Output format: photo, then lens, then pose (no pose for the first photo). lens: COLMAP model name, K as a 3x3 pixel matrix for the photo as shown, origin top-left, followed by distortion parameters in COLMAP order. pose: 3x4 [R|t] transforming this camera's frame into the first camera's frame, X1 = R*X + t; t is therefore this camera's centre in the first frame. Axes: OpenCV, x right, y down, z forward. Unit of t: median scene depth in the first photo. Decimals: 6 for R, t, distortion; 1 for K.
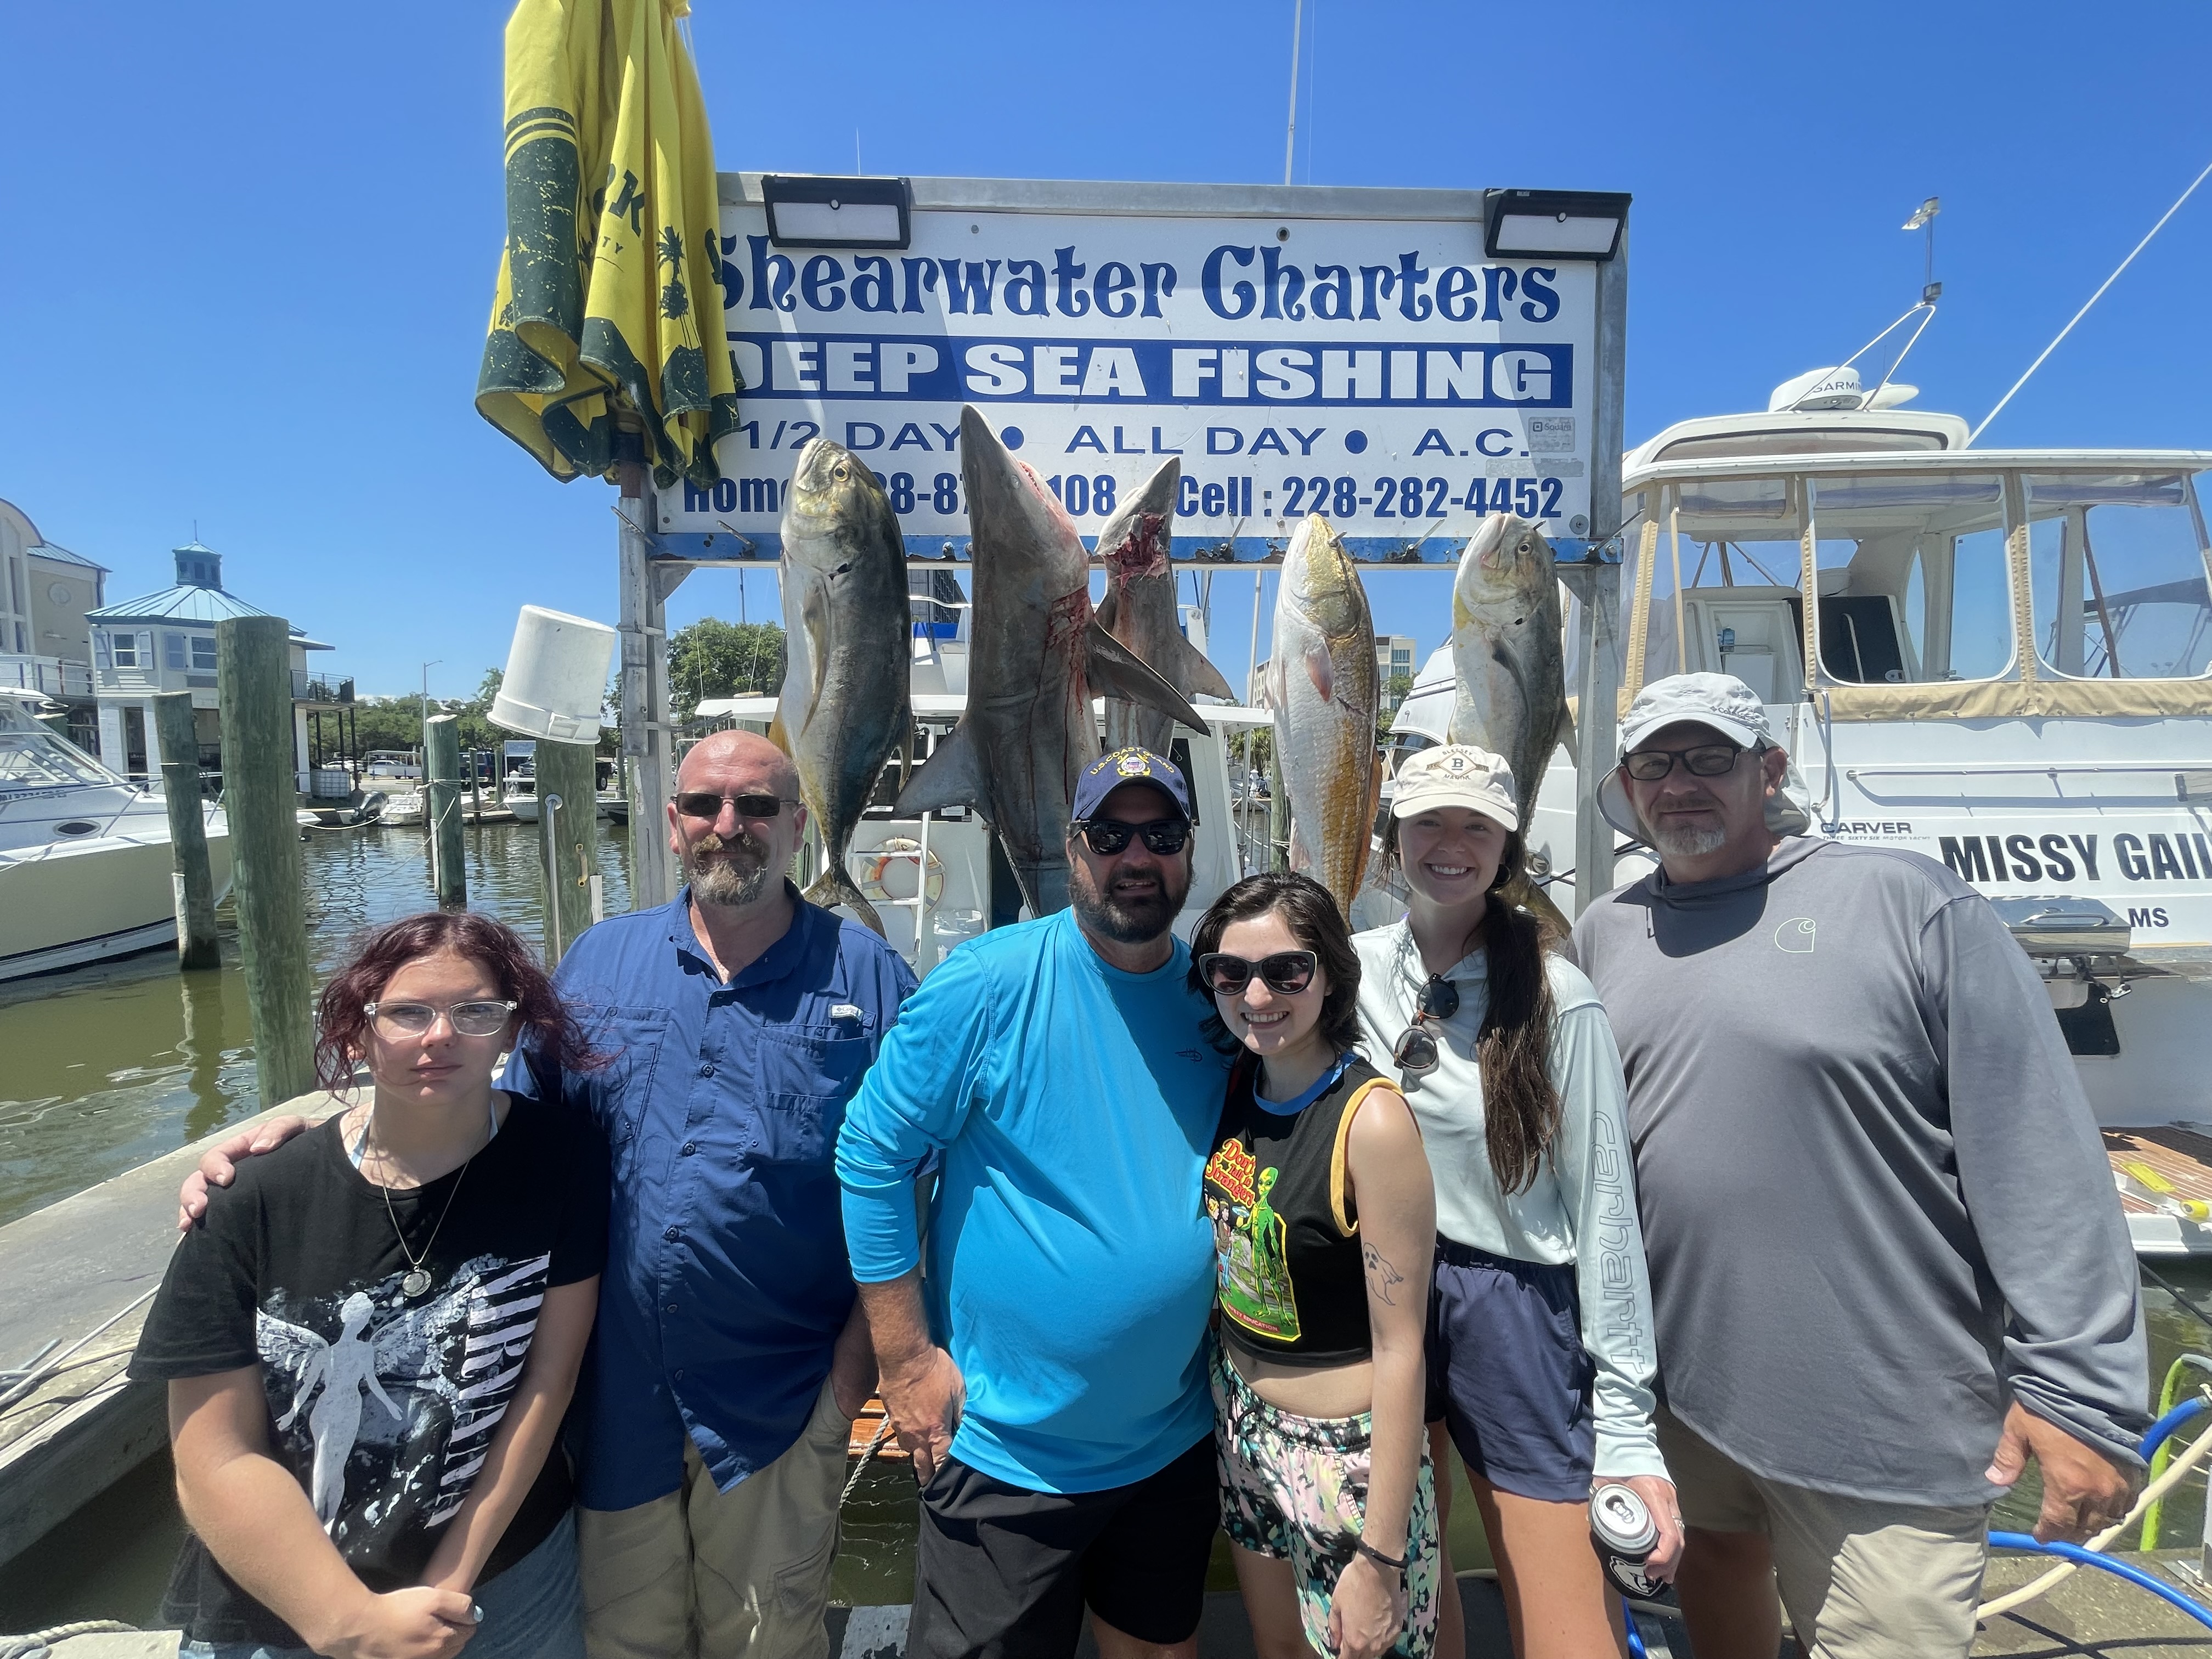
lens RADIAL K [[875.0, 0, 1092.8], [0, 875.0, 812.6], [0, 0, 1]] dist [-0.001989, 0.001802]
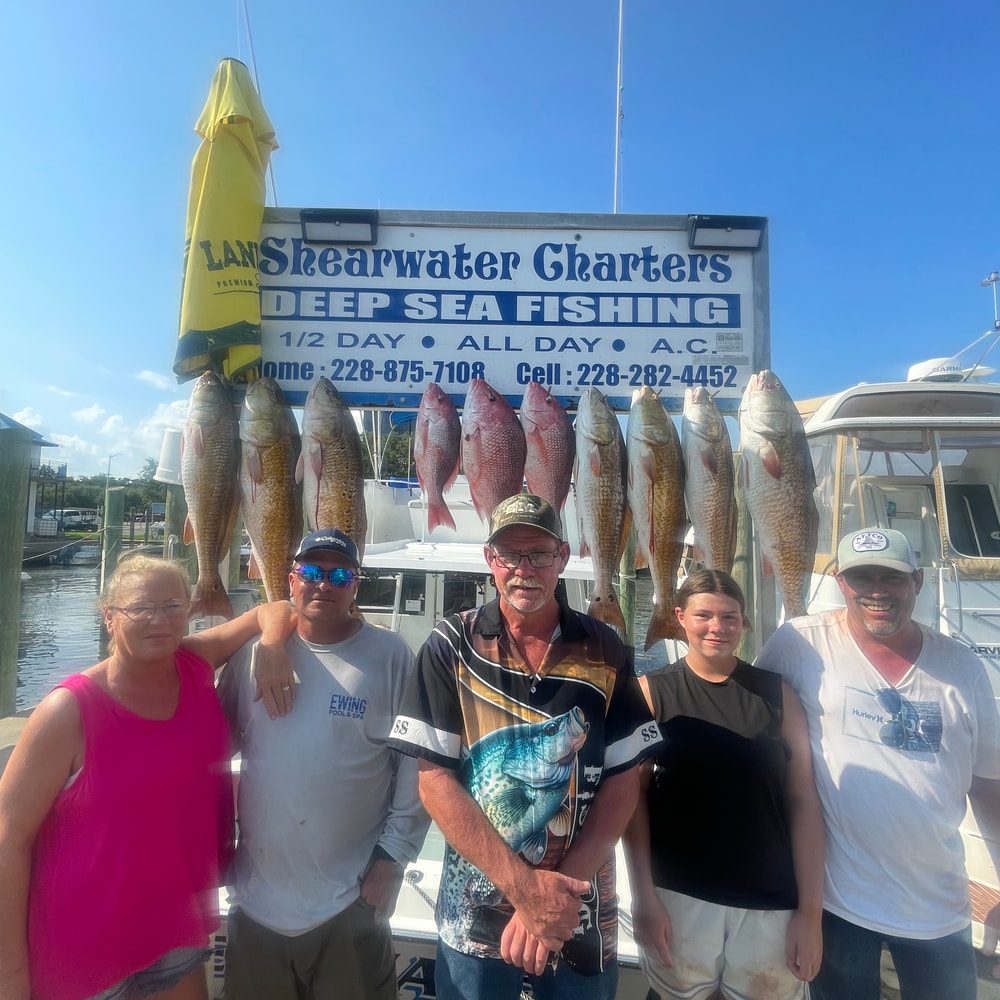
lens RADIAL K [[586.7, 0, 502.6], [0, 586.7, 491.7], [0, 0, 1]] dist [-0.001147, 0.002477]
pose [[0.999179, 0.017959, -0.036312, 0.112446], [-0.022335, 0.992040, -0.123929, 0.030140], [0.033797, 0.124639, 0.991626, -0.168992]]
